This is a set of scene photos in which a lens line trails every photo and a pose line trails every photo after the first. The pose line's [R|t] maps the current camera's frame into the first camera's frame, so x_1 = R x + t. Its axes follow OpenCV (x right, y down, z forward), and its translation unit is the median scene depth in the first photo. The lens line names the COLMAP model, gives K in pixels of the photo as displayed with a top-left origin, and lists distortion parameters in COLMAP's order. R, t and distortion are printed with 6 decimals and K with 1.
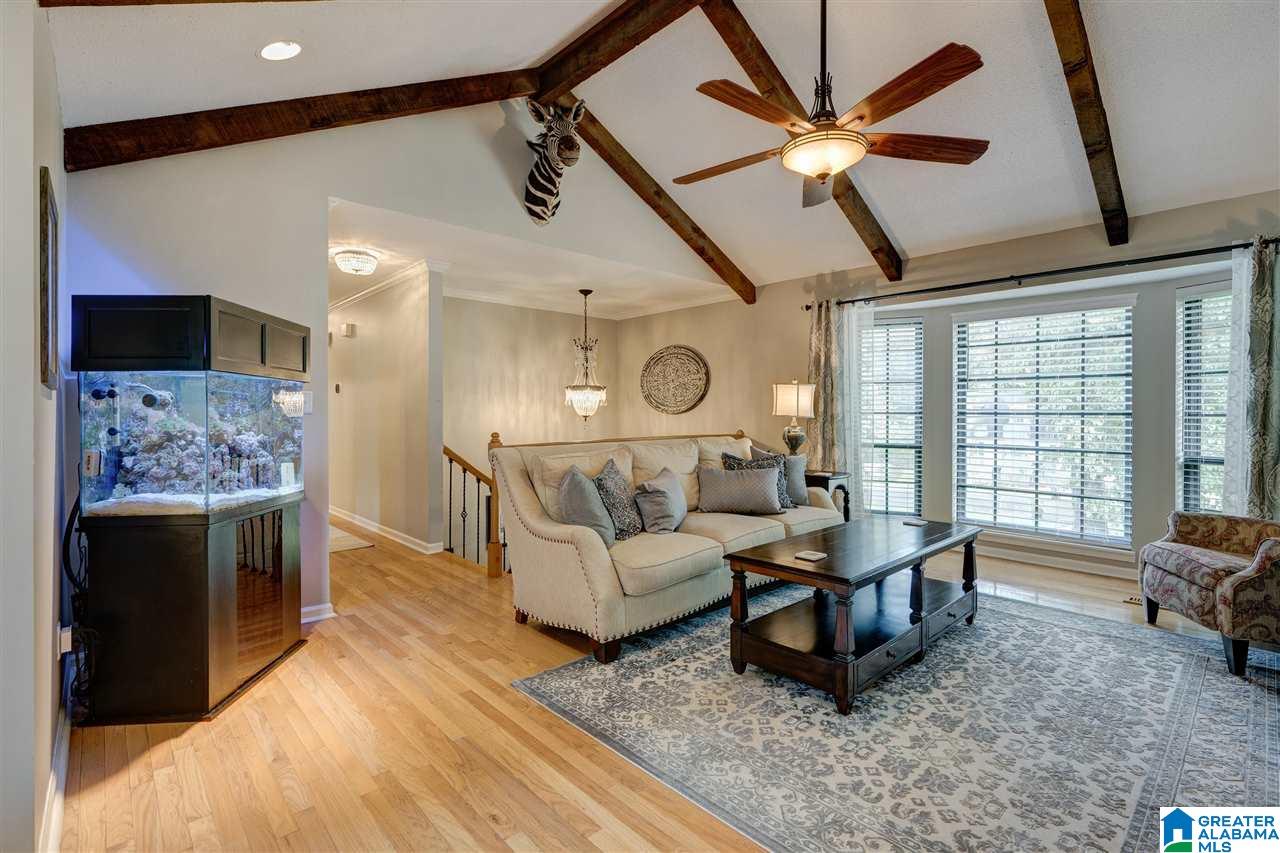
lens RADIAL K [[591.6, 0, 642.6], [0, 591.6, 421.2], [0, 0, 1]] dist [-0.002148, 0.000342]
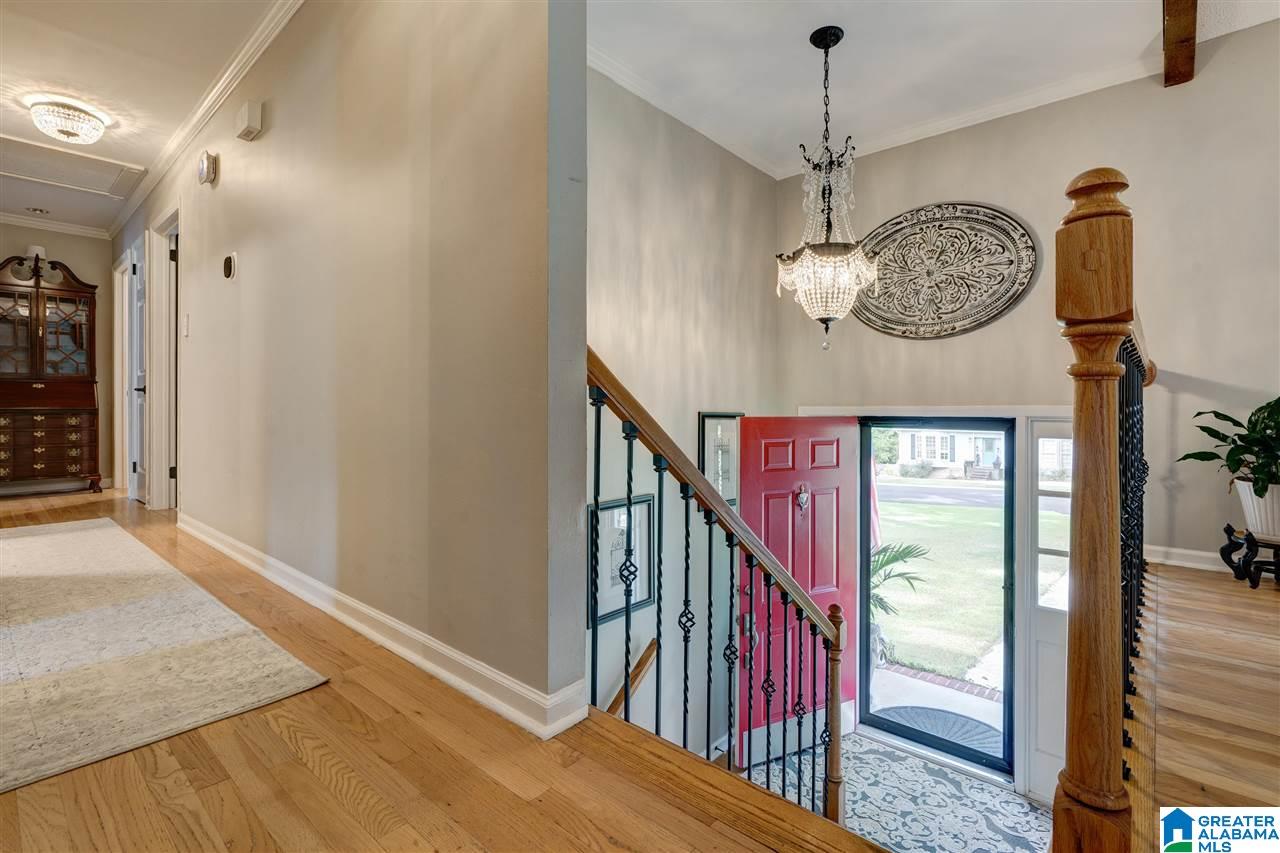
lens RADIAL K [[591.6, 0, 637.2], [0, 591.6, 417.6], [0, 0, 1]] dist [-0.002148, 0.000342]
pose [[0.994960, 0.003199, 0.100222, -0.260711], [-0.002767, 0.999986, -0.004442, 0.060566], [-0.100235, 0.004142, 0.994955, 0.541188]]
